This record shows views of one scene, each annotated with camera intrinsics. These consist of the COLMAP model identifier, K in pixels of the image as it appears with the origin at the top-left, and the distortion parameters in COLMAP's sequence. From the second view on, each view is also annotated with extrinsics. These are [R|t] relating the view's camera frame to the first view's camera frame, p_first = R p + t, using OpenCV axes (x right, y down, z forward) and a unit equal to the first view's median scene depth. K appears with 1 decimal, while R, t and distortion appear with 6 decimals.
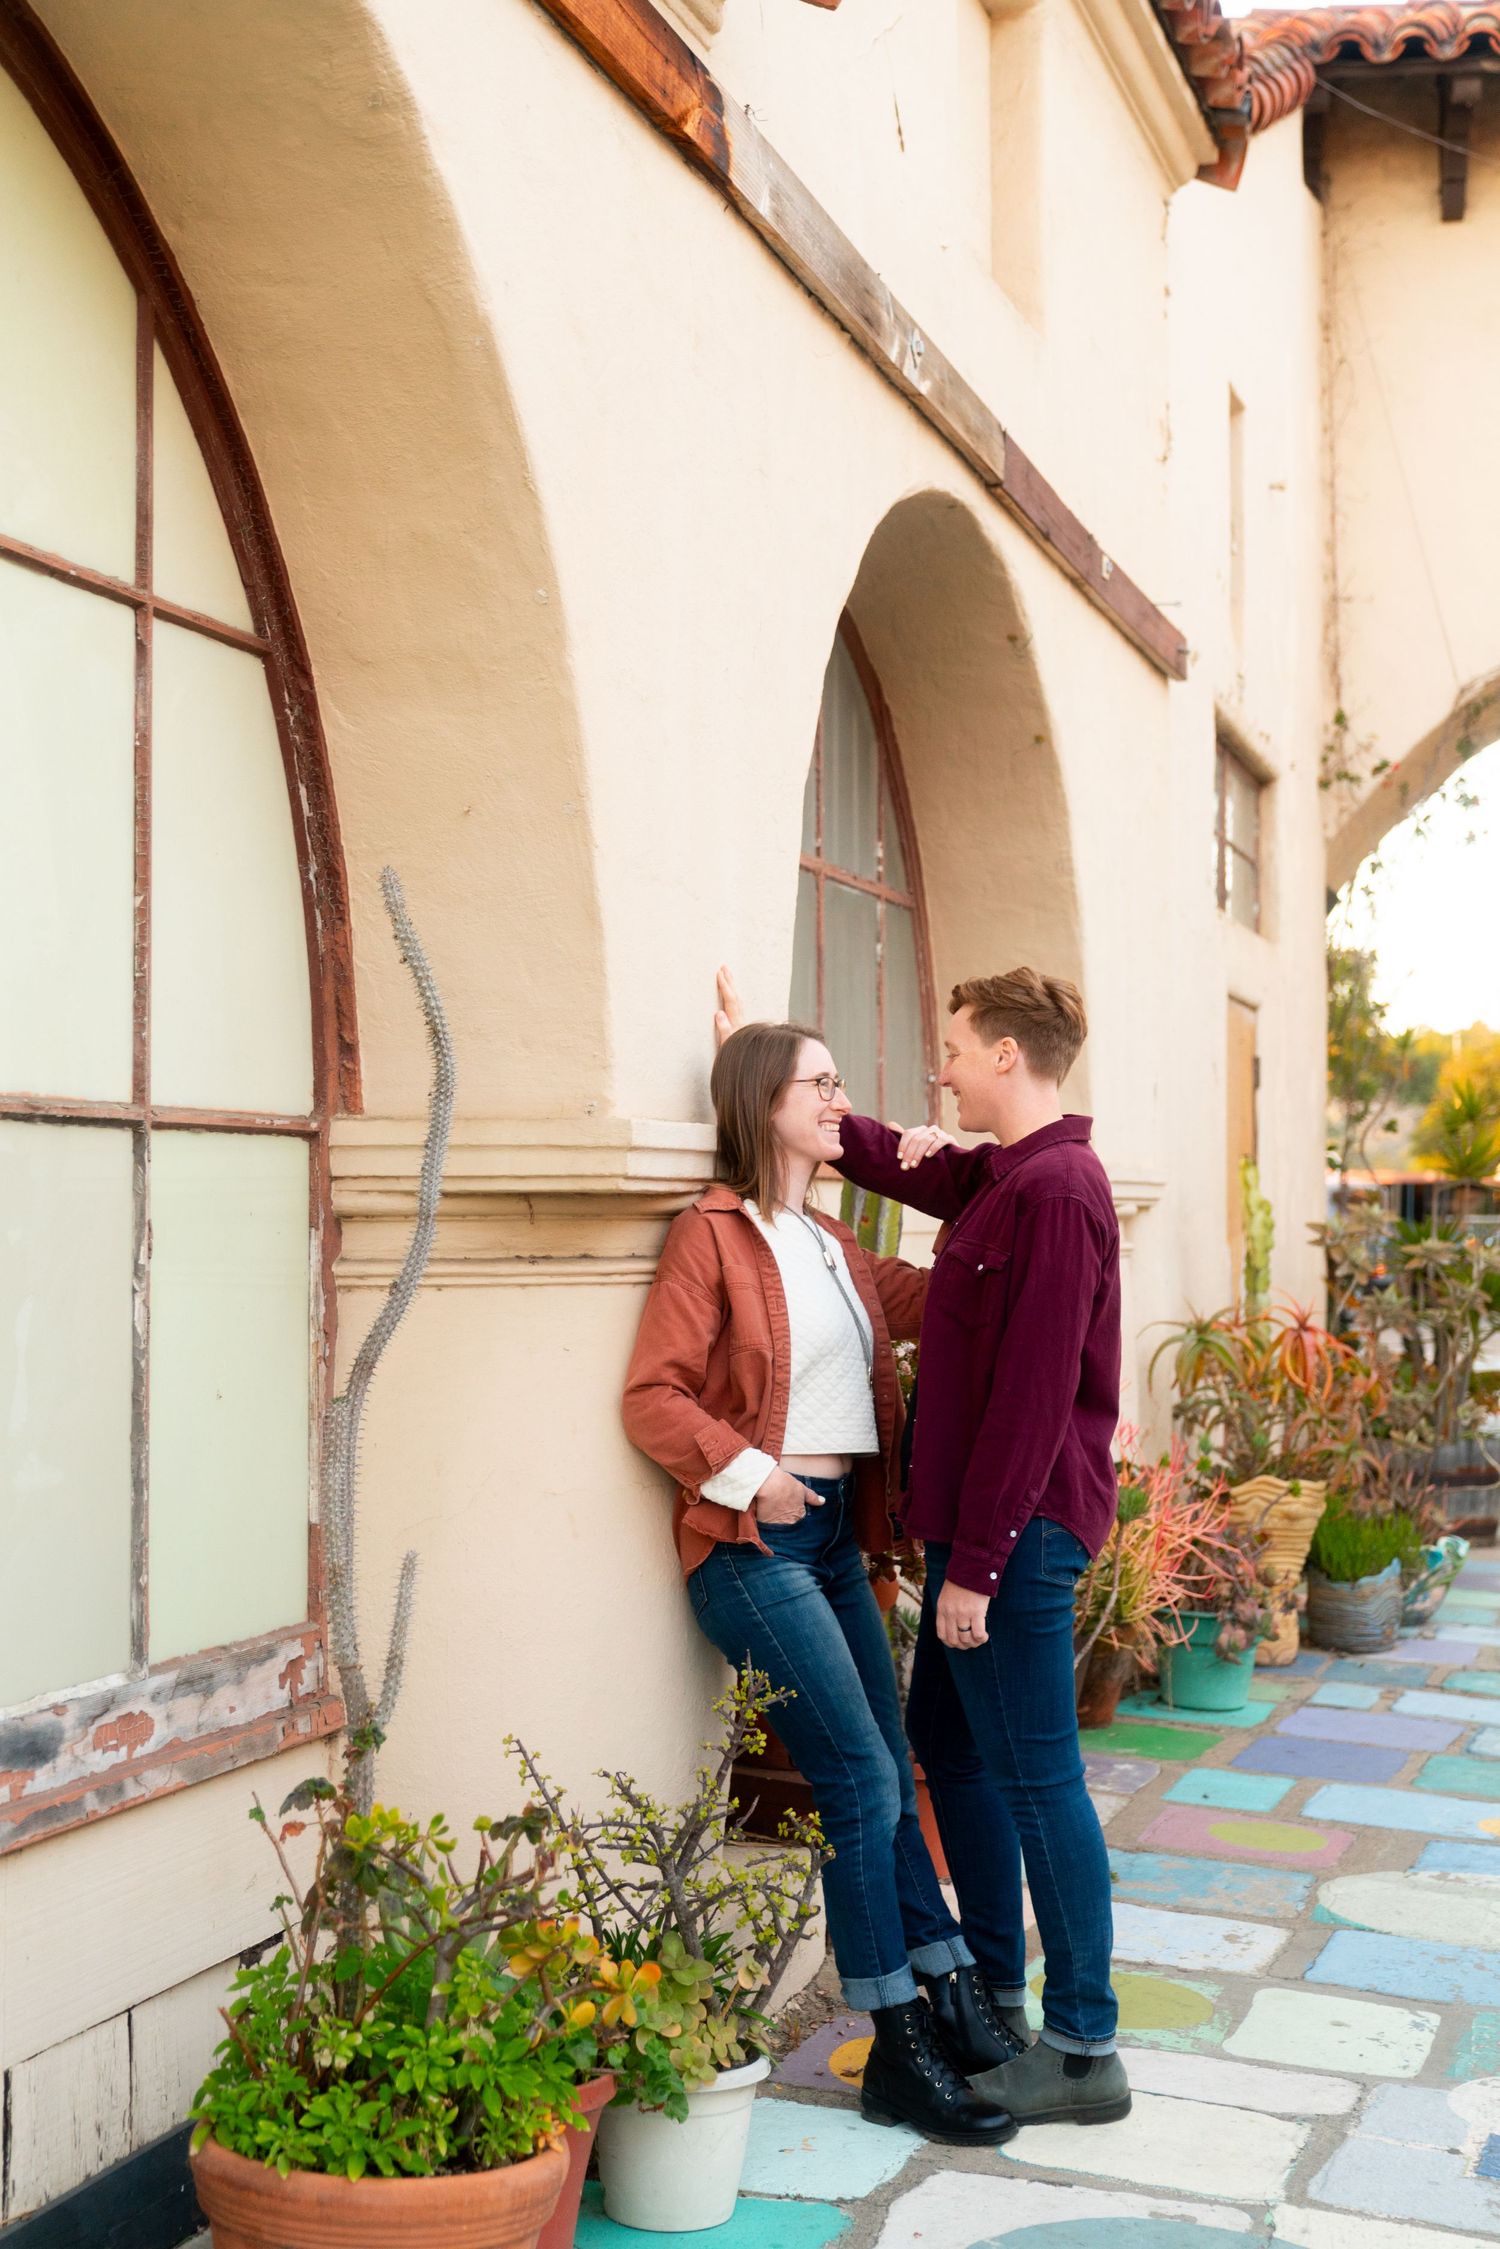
lens RADIAL K [[3175.4, 0, 750.0], [0, 3175.4, 1124.5], [0, 0, 1]] dist [0.027204, 0.004205]
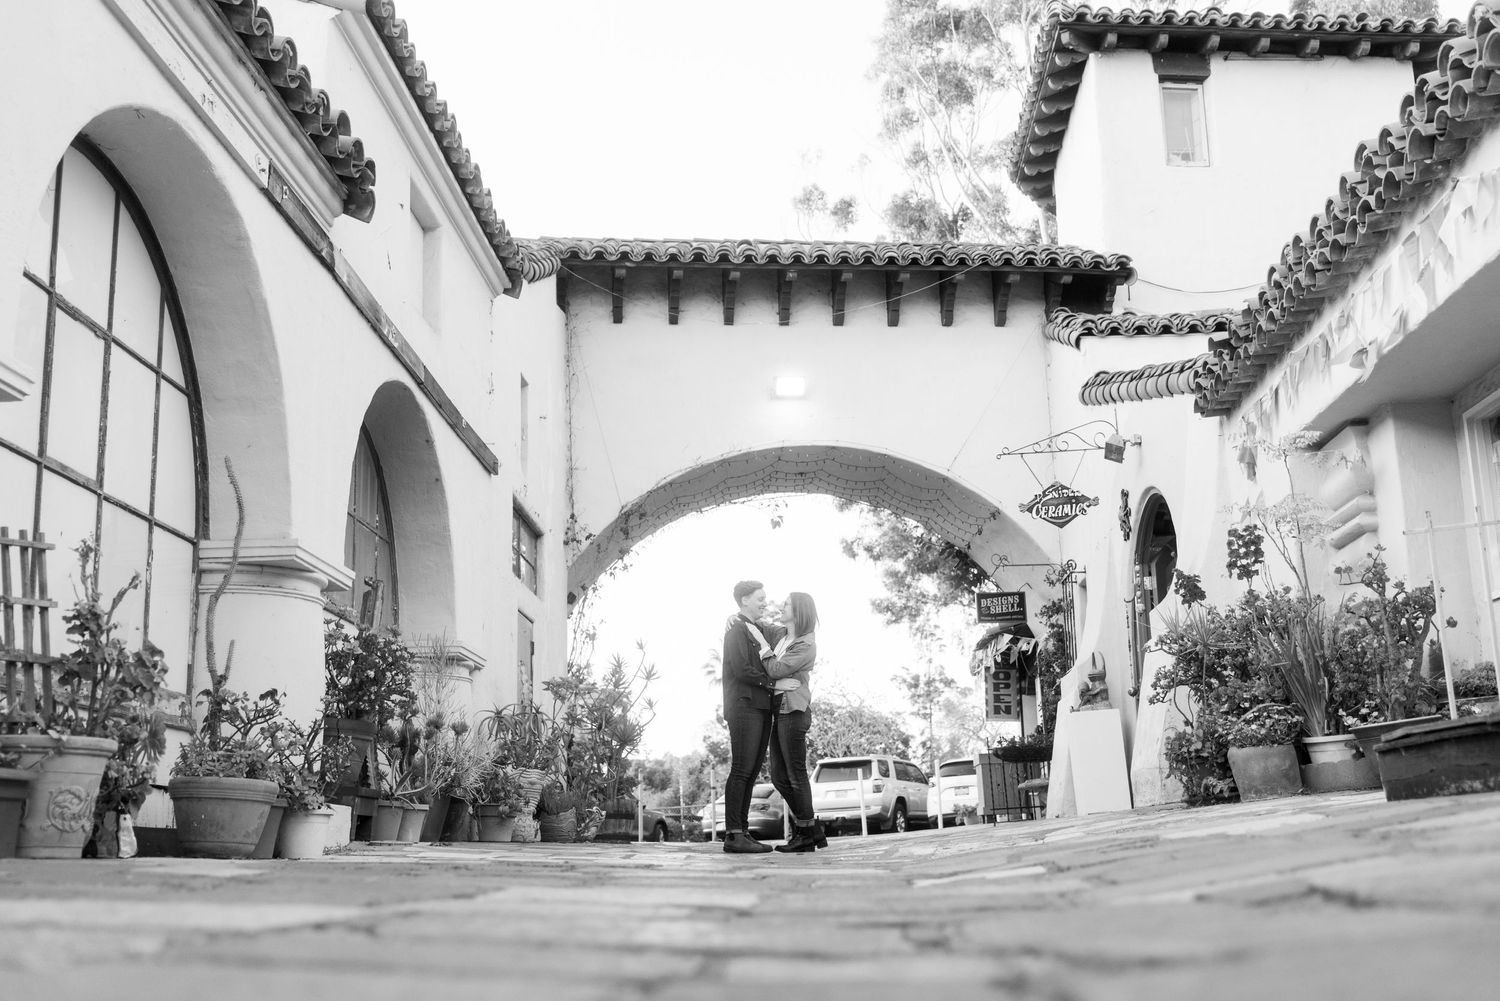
lens RADIAL K [[1708.5, 0, 750.0], [0, 1708.5, 500.5], [0, 0, 1]] dist [0.023484, 0.000337]
pose [[0.968073, 0.029860, 0.248885, -0.016146], [0.016258, 0.983310, -0.181212, 0.177159], [-0.250142, 0.179473, 0.951430, -0.499878]]
